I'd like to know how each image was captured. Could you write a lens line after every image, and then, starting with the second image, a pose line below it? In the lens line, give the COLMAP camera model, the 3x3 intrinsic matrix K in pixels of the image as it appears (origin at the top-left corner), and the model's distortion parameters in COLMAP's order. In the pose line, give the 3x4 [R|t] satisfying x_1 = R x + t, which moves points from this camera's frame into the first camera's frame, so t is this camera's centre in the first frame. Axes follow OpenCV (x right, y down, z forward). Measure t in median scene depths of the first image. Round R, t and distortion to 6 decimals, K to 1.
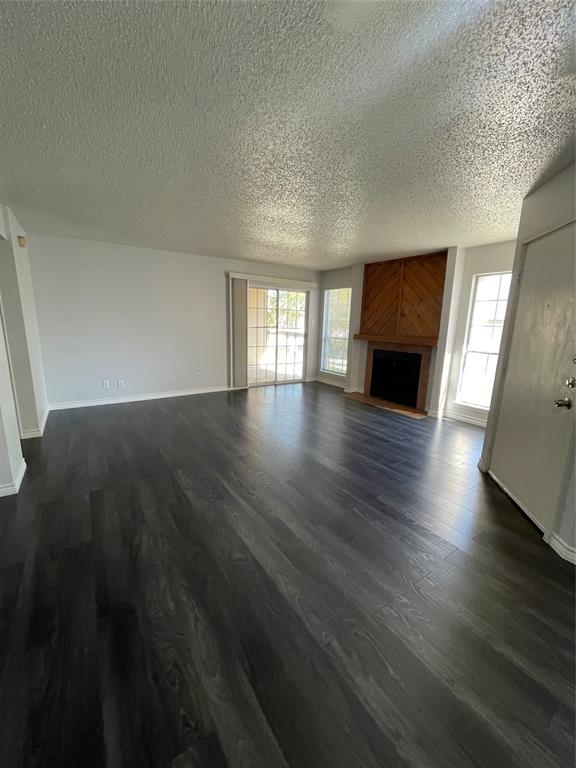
lens RADIAL K [[311.4, 0, 288.2], [0, 311.4, 382.8], [0, 0, 1]] dist [-0.001060, -0.000028]
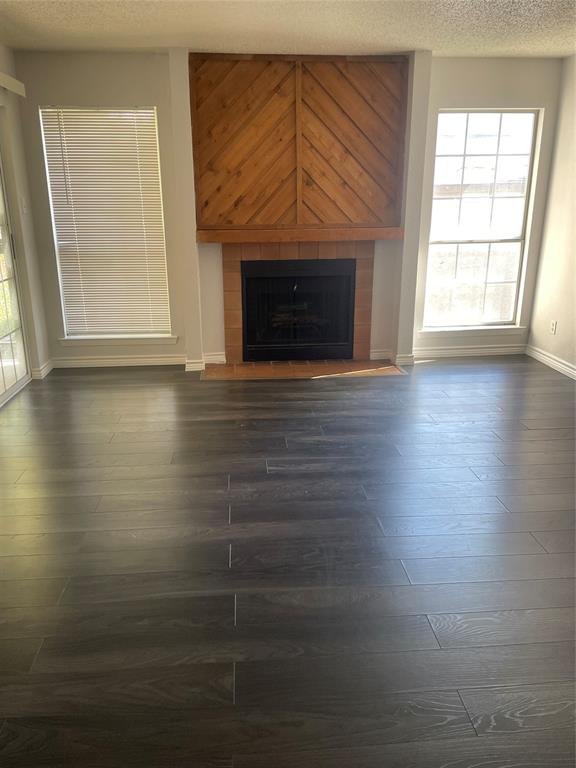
lens RADIAL K [[586.4, 0, 287.5], [0, 586.4, 383.5], [0, 0, 1]] dist [0.013312, 0.005488]
pose [[0.501028, -0.294323, 0.813846, -0.460693], [0.192731, 0.954724, 0.226620, -0.124911], [-0.843698, 0.043310, 0.535068, 0.521759]]
